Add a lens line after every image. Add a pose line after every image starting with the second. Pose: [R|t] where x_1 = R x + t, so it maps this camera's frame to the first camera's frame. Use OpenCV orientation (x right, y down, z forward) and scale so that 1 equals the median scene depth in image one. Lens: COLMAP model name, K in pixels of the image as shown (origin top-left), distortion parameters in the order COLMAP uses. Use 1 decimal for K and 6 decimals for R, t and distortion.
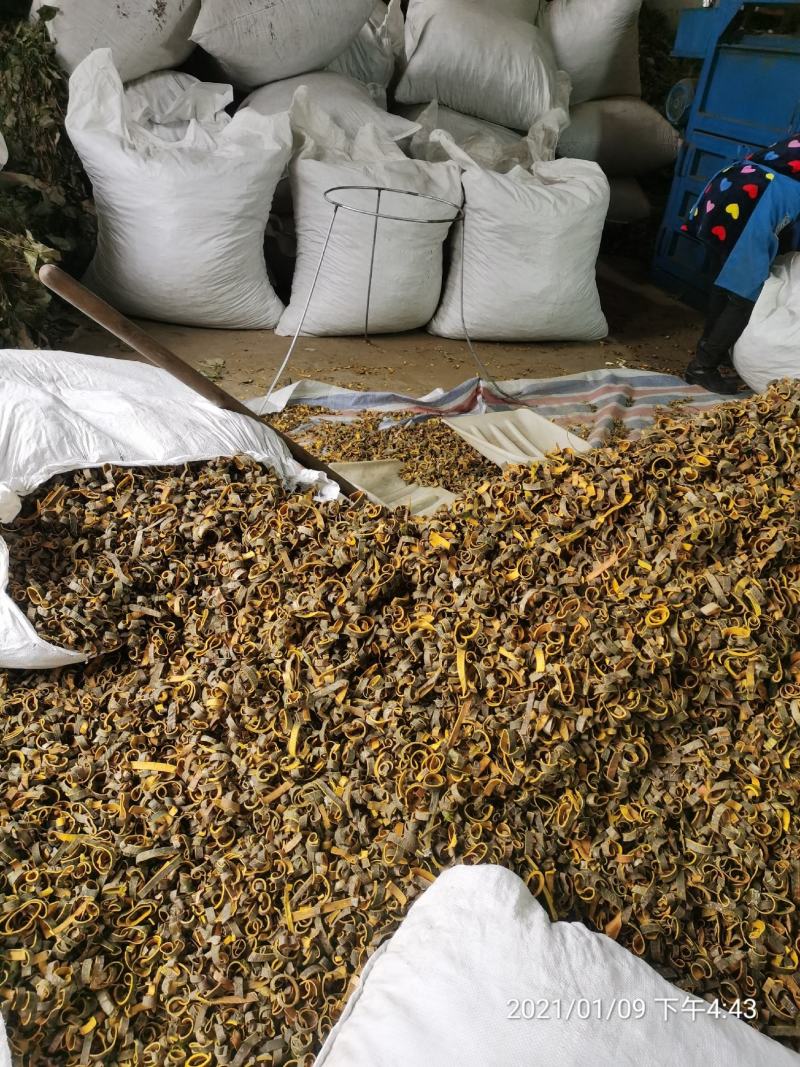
lens RADIAL K [[801.6, 0, 393.4], [0, 801.6, 527.7], [0, 0, 1]] dist [0.039106, -0.037572]
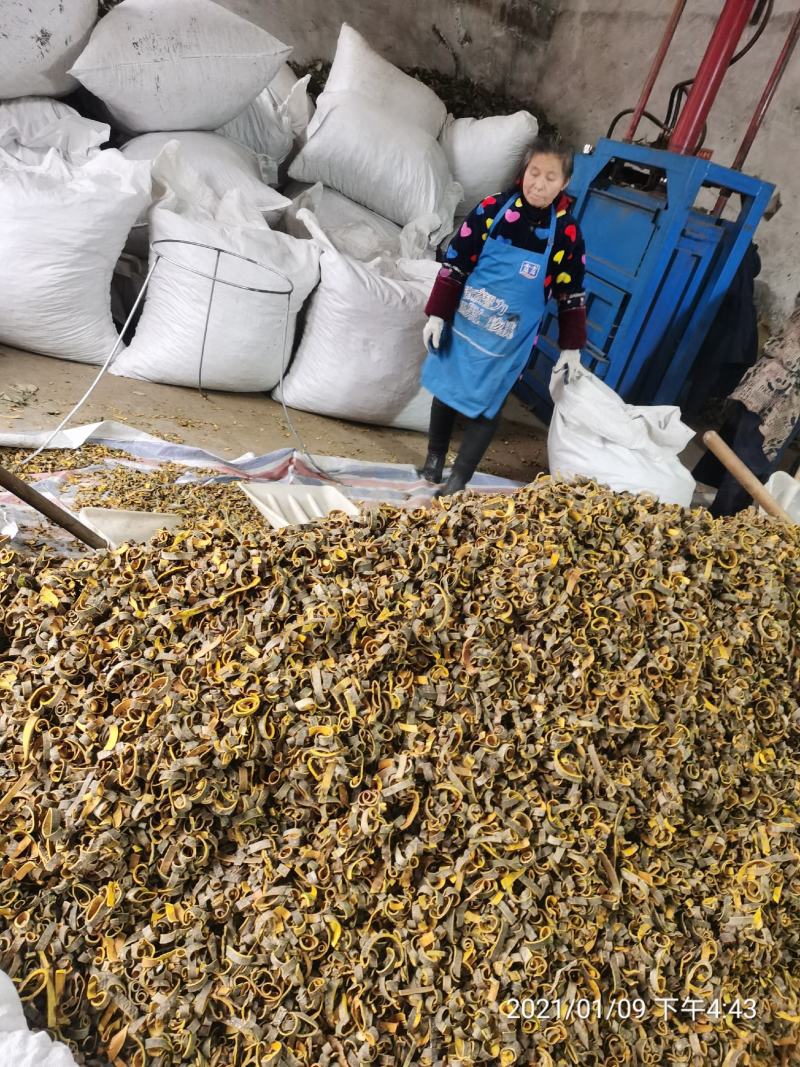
lens RADIAL K [[801.6, 0, 393.4], [0, 801.6, 527.7], [0, 0, 1]] dist [0.039106, -0.037572]
pose [[0.981061, 0.152400, 0.119552, 0.342549], [-0.141458, 0.985350, -0.095260, -0.032735], [-0.132318, 0.076545, 0.988247, 0.001351]]
